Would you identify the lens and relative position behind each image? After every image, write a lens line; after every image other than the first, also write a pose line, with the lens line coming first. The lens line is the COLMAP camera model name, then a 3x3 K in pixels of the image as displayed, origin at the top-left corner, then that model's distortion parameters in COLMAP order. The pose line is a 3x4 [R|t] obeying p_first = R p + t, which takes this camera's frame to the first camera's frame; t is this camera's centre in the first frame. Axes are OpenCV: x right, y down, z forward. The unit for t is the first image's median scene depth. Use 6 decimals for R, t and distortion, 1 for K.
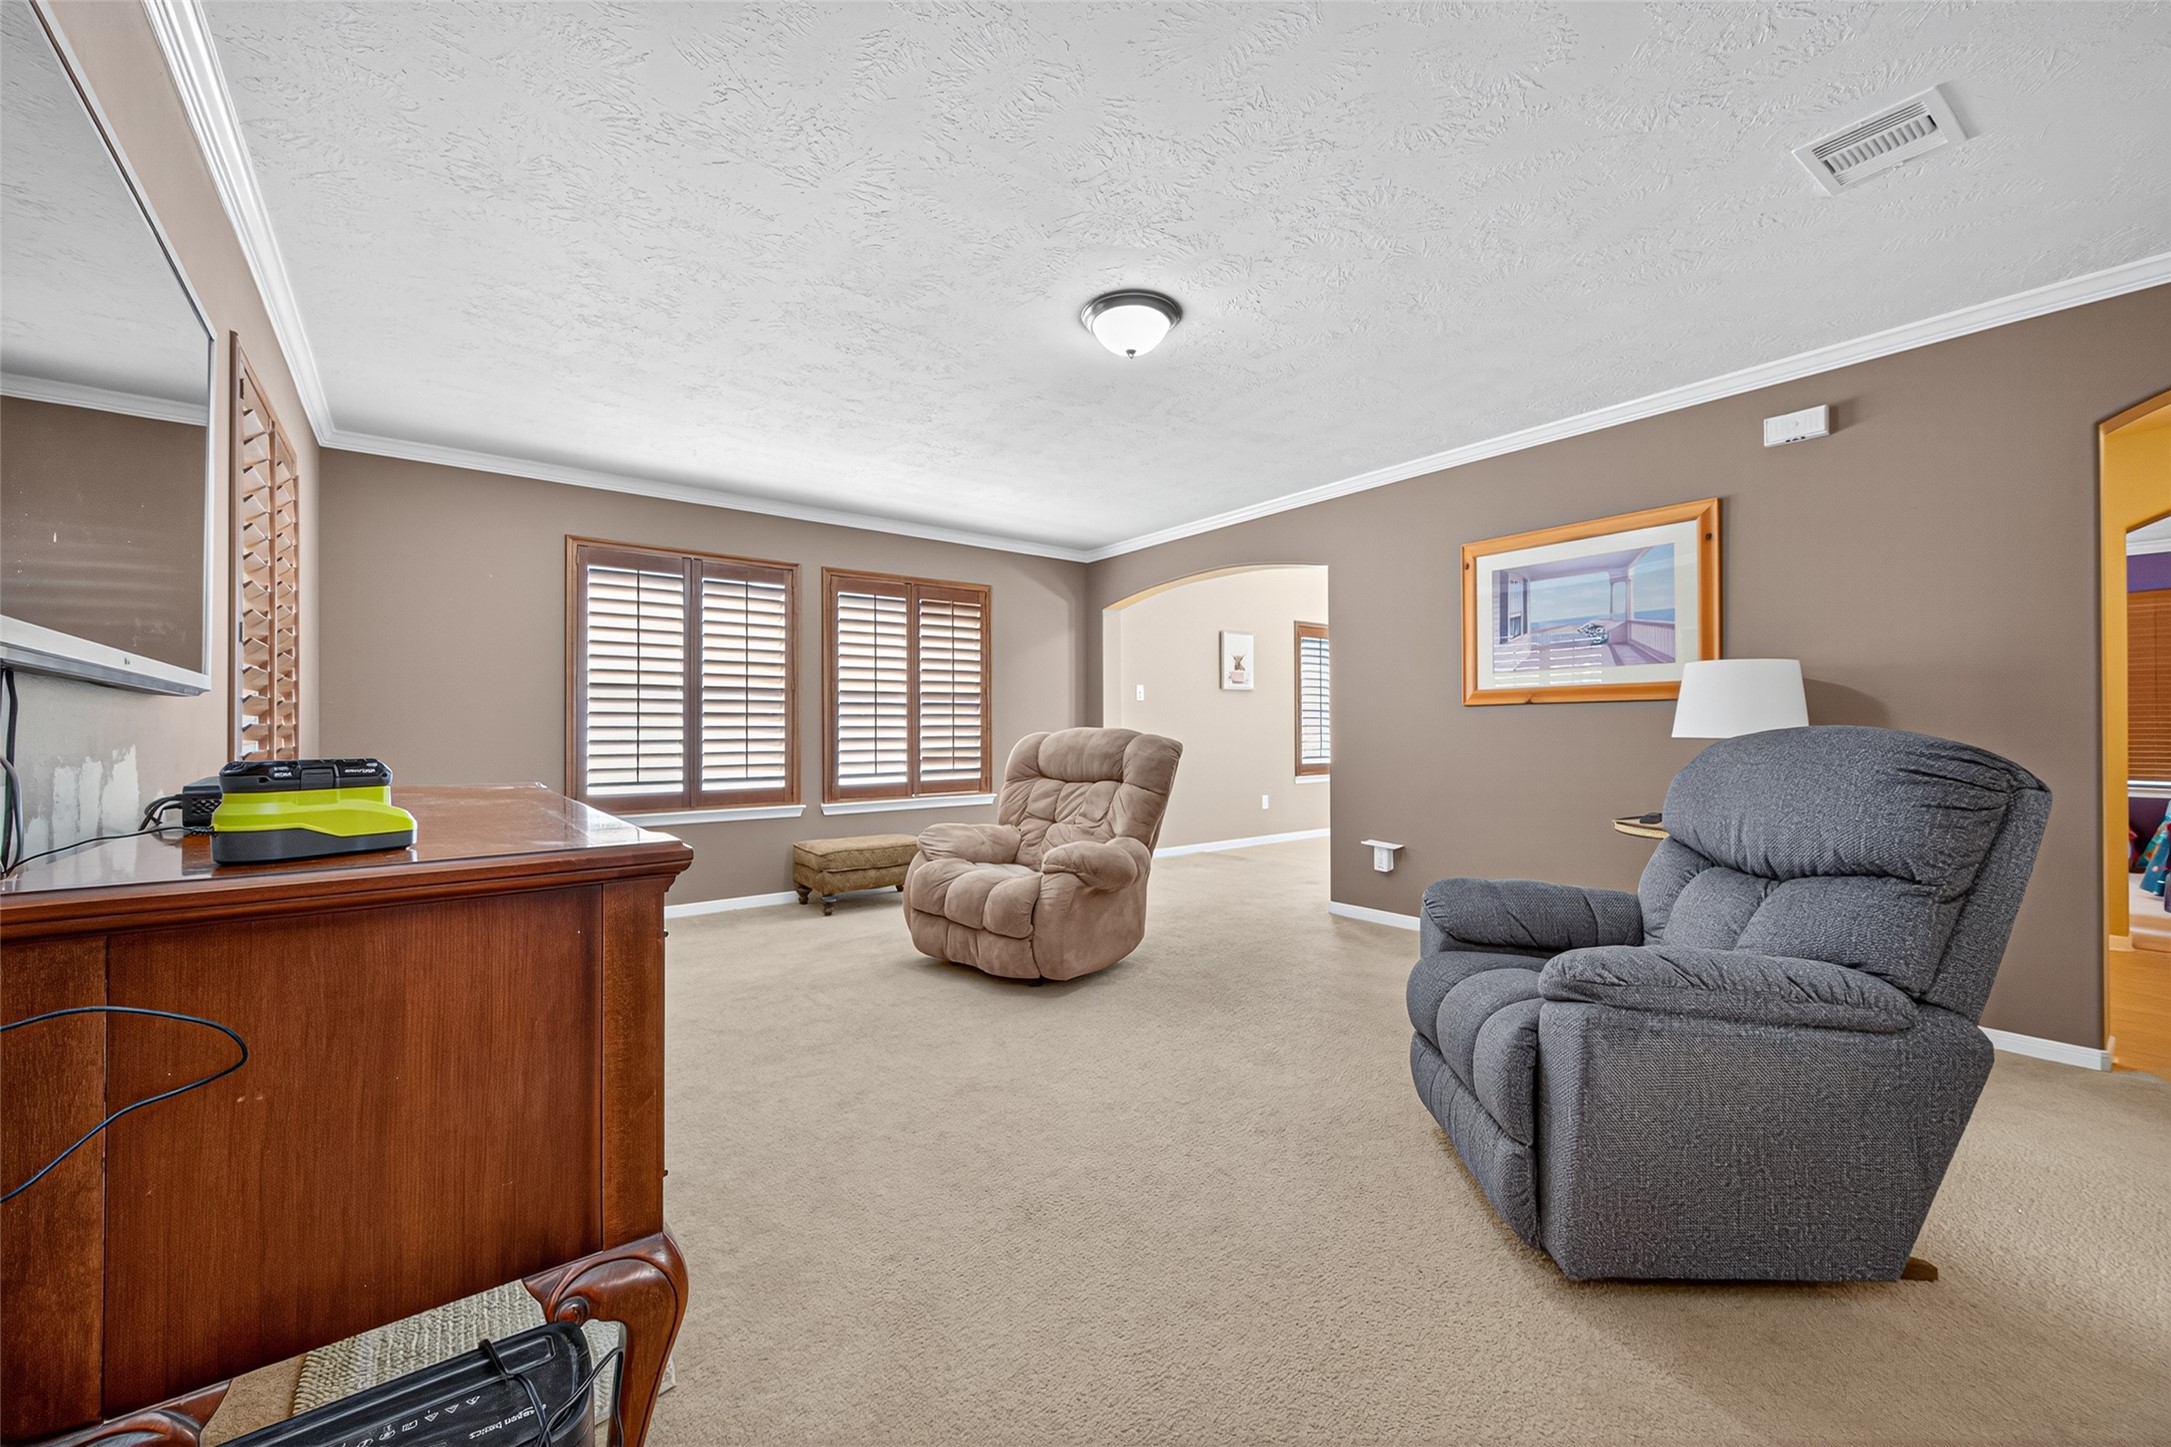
lens RADIAL K [[839.2, 0, 1085.6], [0, 839.2, 725.1], [0, 0, 1]] dist [0.003256, -0.000839]
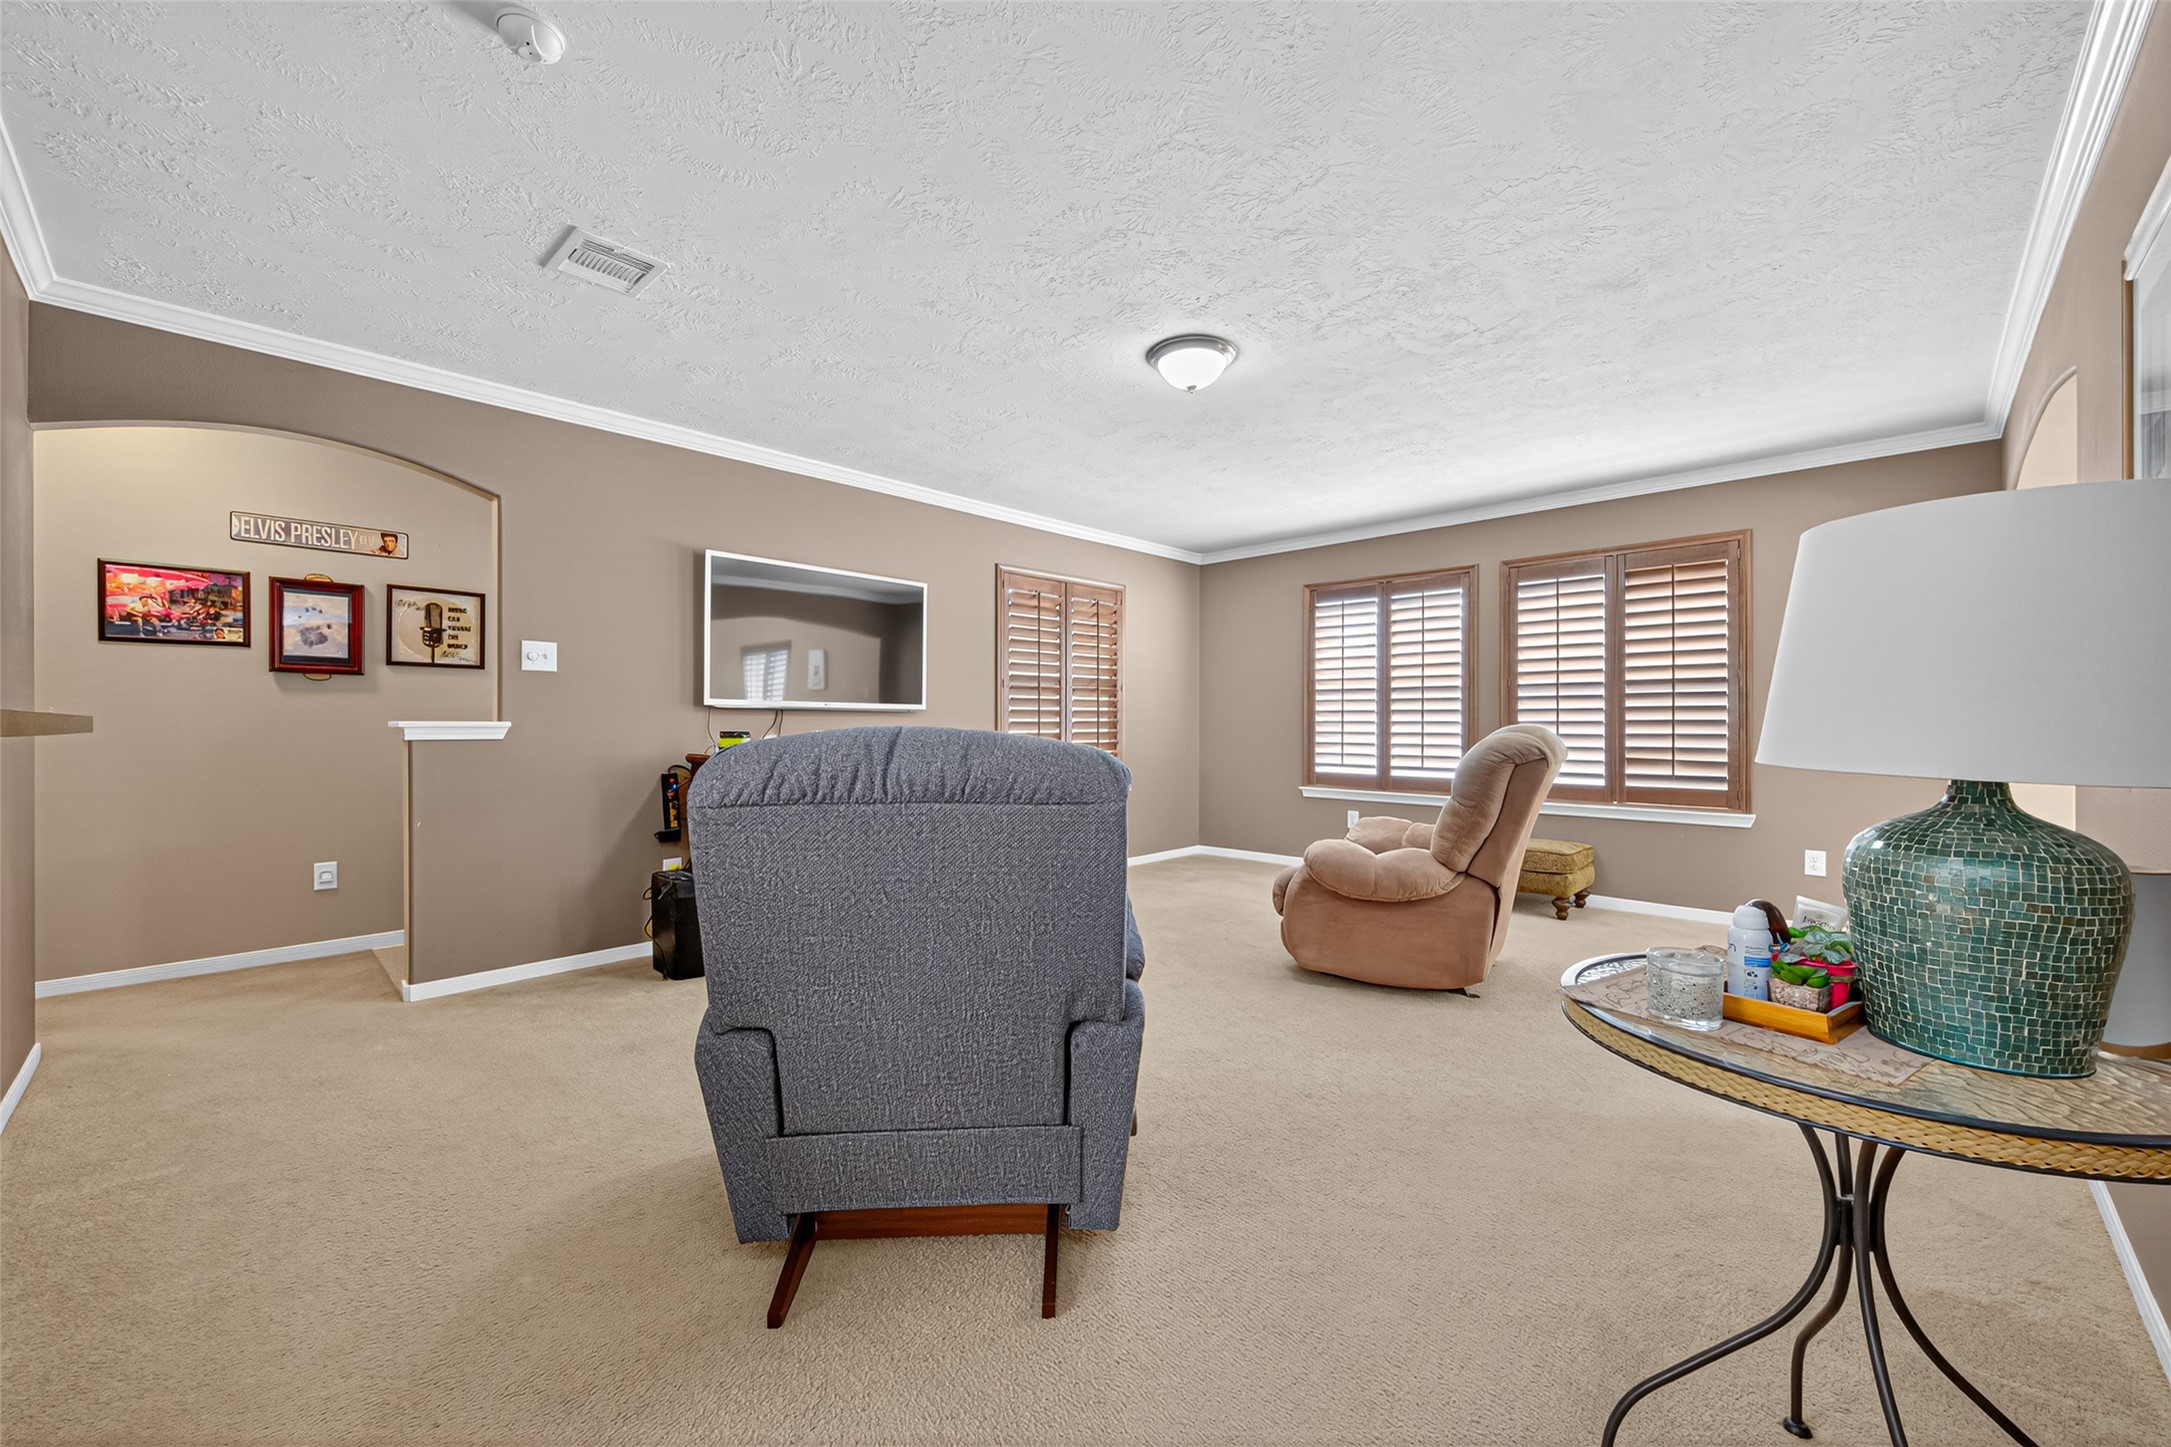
lens RADIAL K [[839.2, 0, 1085.6], [0, 839.2, 725.1], [0, 0, 1]] dist [0.003256, -0.000839]
pose [[0.142053, 0.006726, -0.989836, 0.665480], [0.002374, 0.999972, 0.007136, -0.002920], [0.989856, -0.003364, 0.142033, 0.409398]]
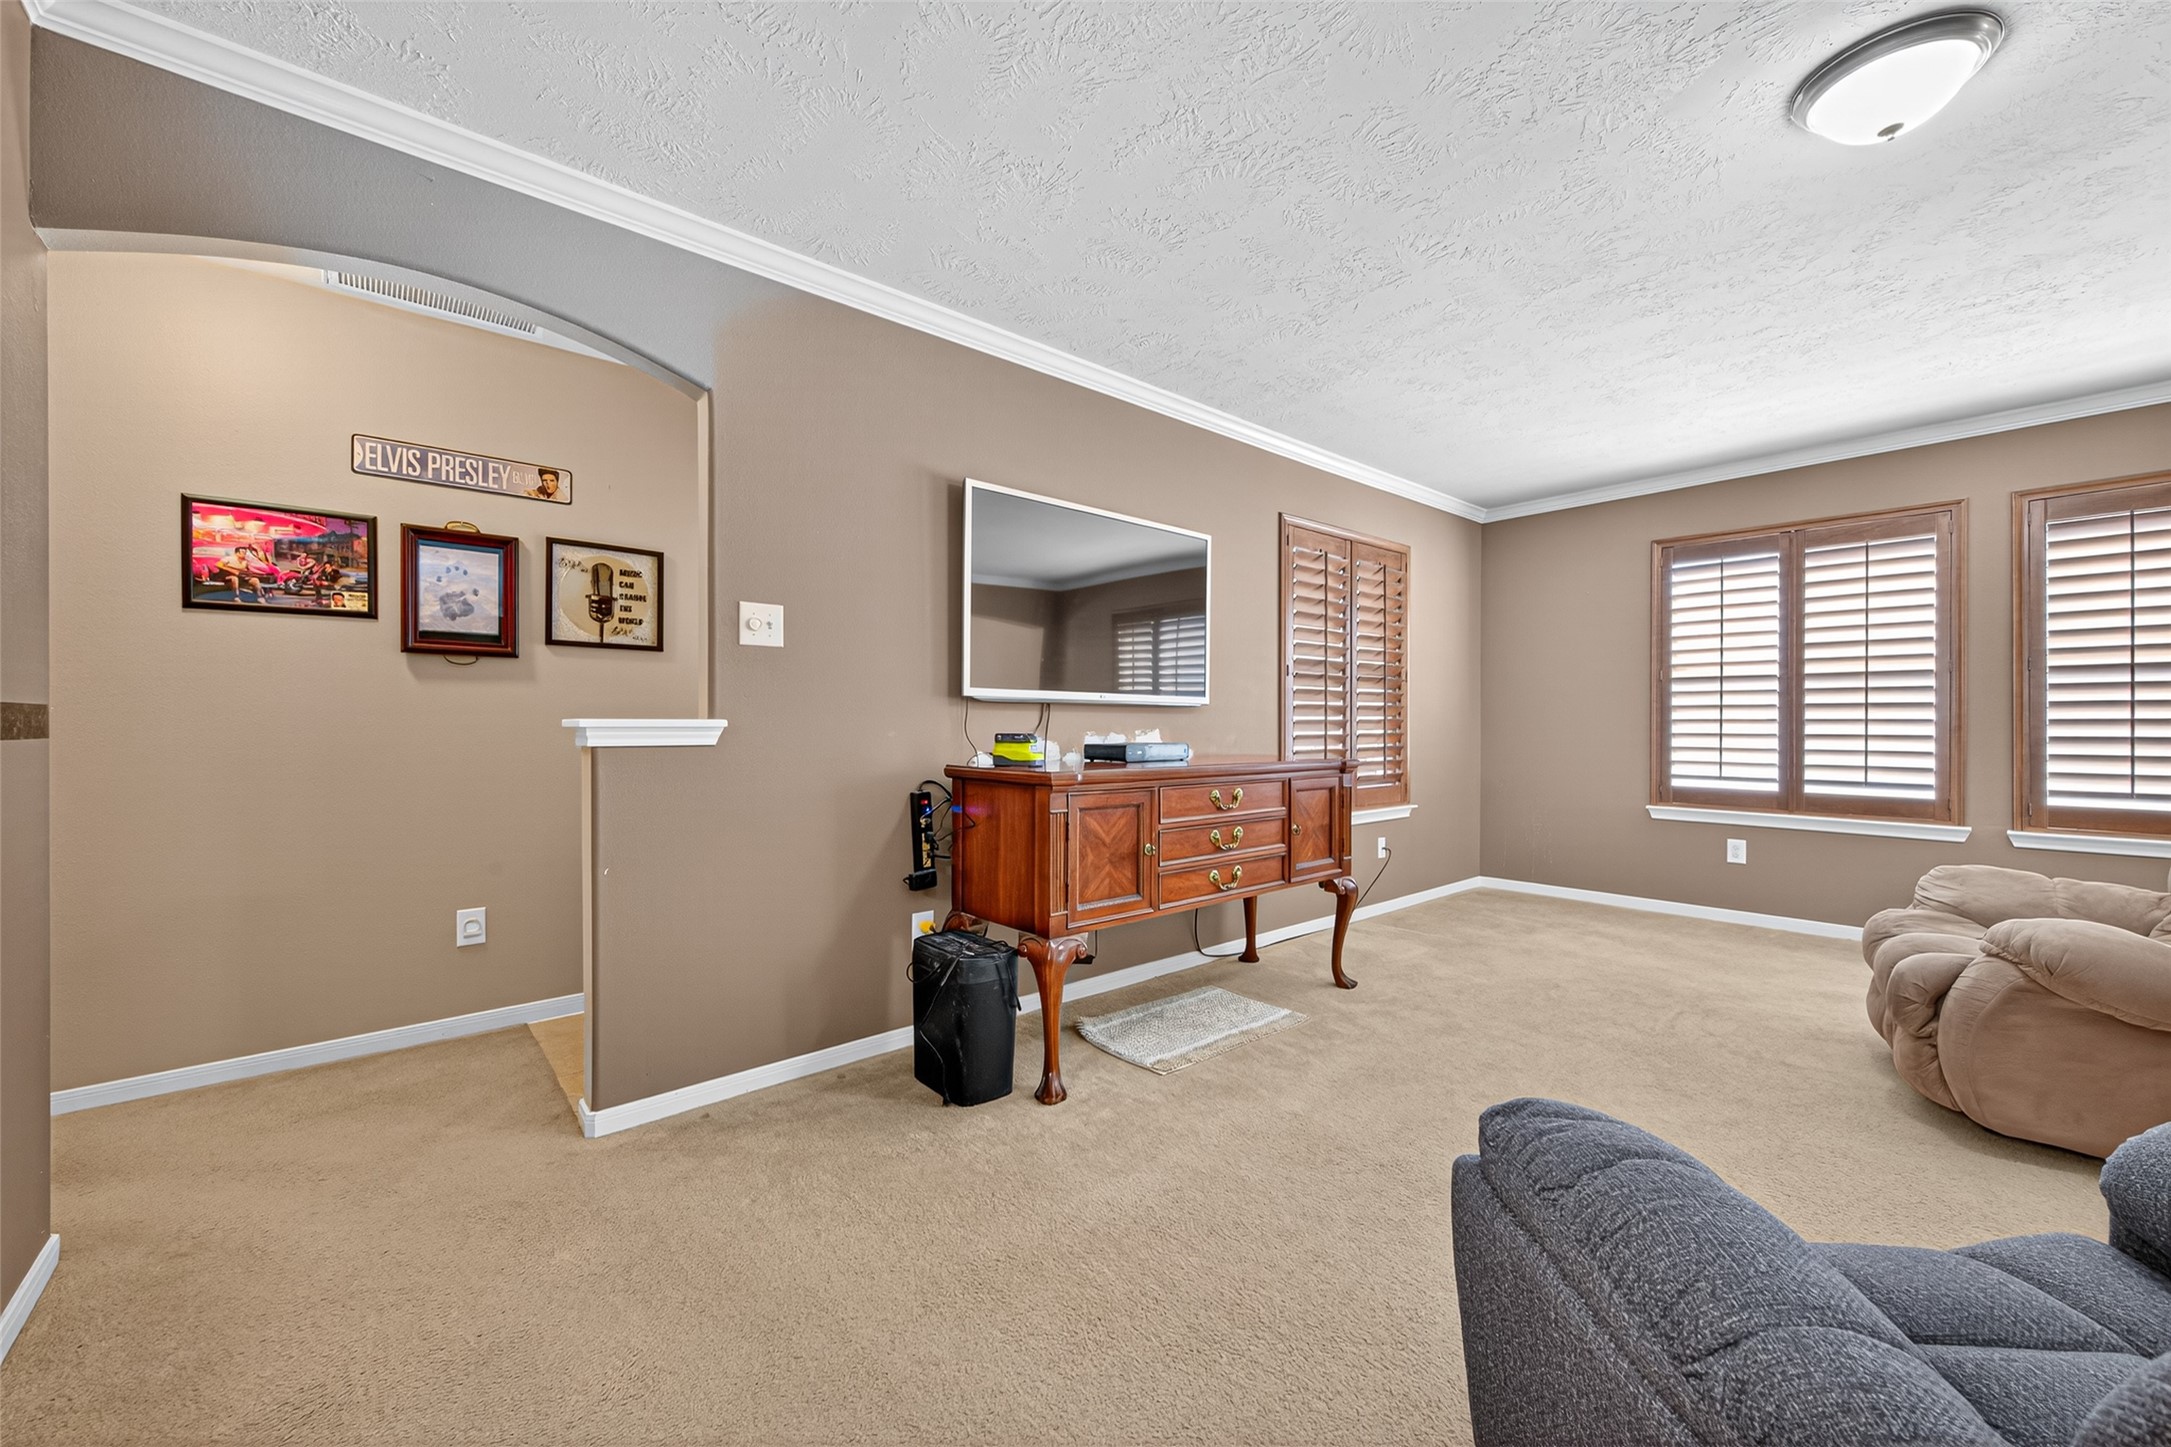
lens RADIAL K [[839.2, 0, 1085.6], [0, 839.2, 725.1], [0, 0, 1]] dist [0.003256, -0.000839]
pose [[0.052513, 0.006845, -0.998597, 0.384251], [0.003443, 0.999969, 0.007035, -0.001422], [0.998614, -0.003808, 0.052488, 0.207873]]
